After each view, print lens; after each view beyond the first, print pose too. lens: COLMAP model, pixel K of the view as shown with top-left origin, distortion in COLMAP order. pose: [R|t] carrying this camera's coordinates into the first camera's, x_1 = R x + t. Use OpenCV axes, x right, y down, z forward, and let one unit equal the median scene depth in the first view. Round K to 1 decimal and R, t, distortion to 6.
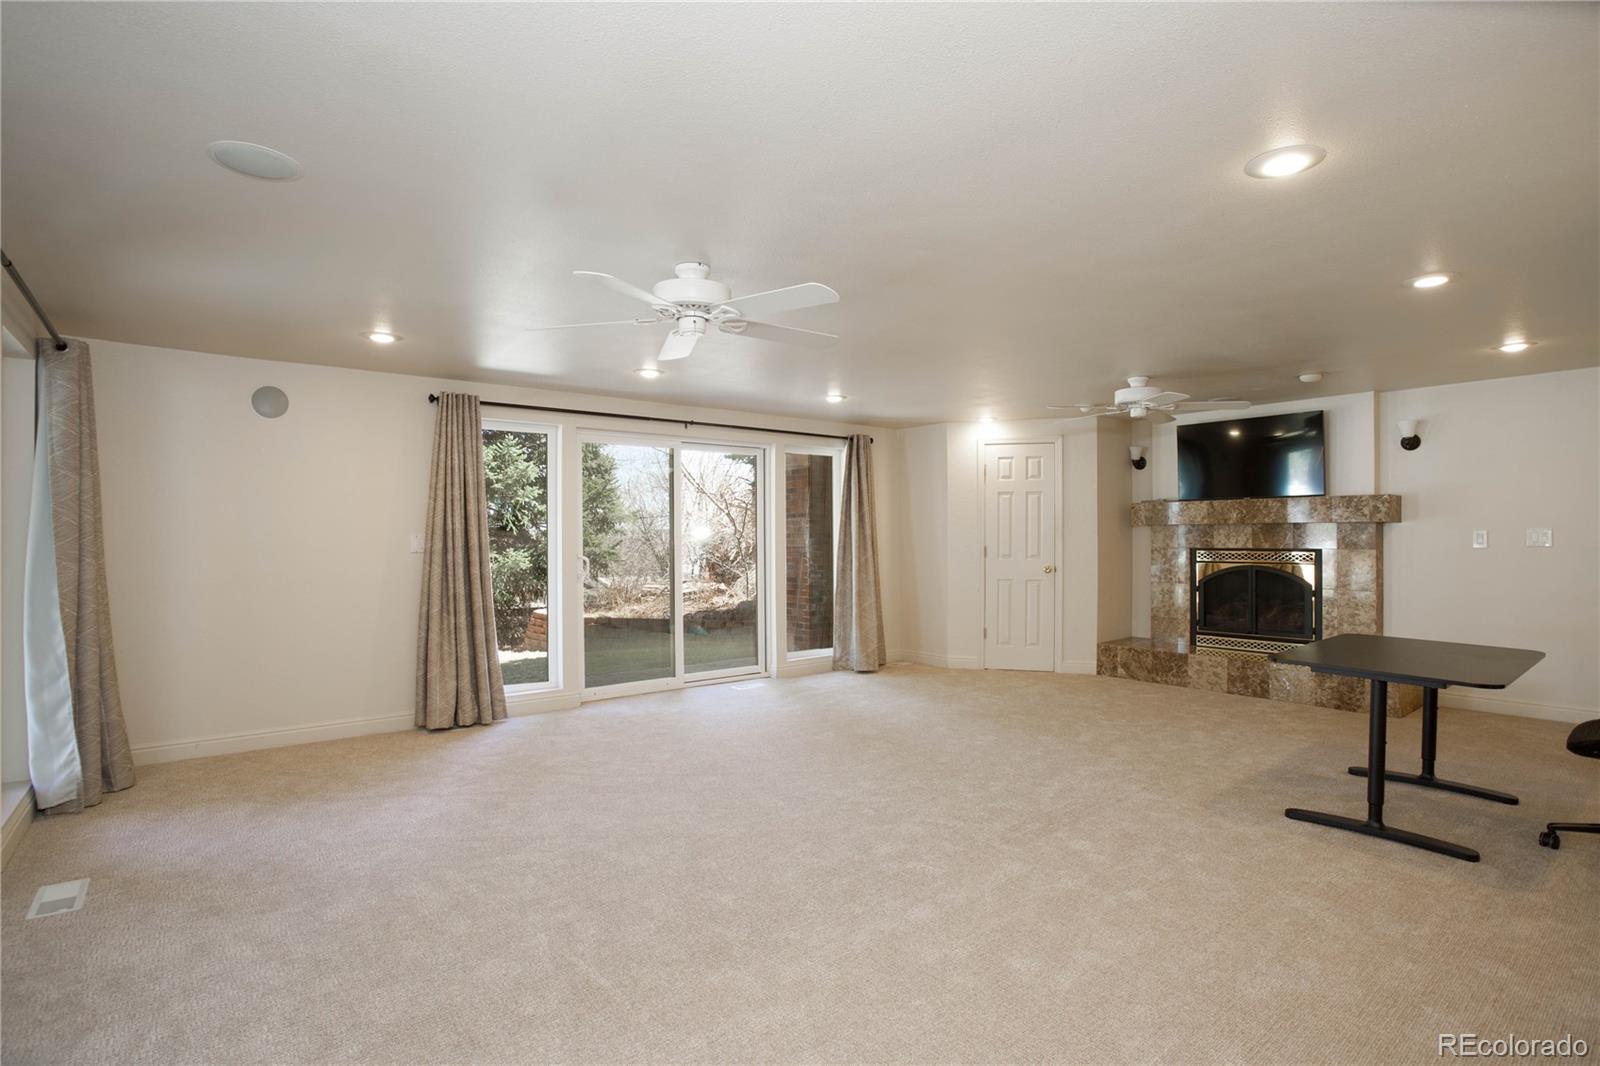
lens RADIAL K [[777.2, 0, 798.9], [0, 777.2, 537.5], [0, 0, 1]] dist [-0.028162, 0.010498]
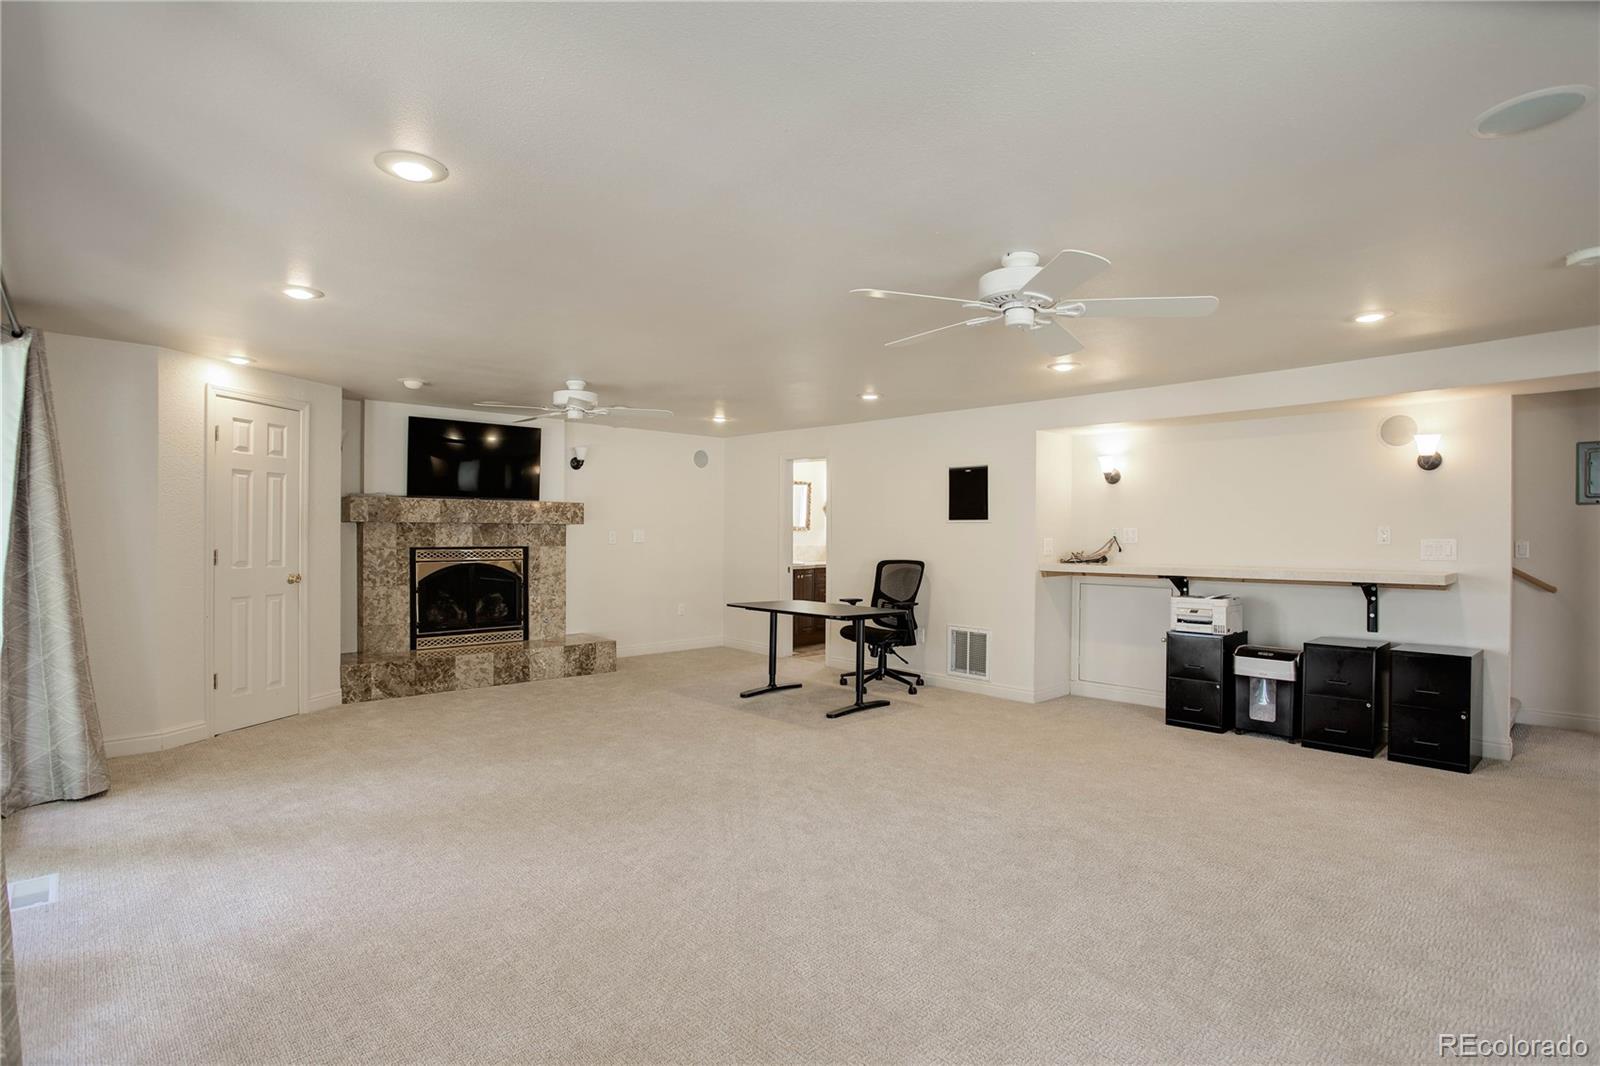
lens RADIAL K [[786.2, 0, 800.7], [0, 786.2, 534.6], [0, 0, 1]] dist [-0.001913, 0.000096]
pose [[-0.019501, 0.004041, 0.999802, -0.480680], [0.000086, 0.999992, -0.004040, 0.001822], [-0.999810, 0.000008, -0.019501, 0.566171]]
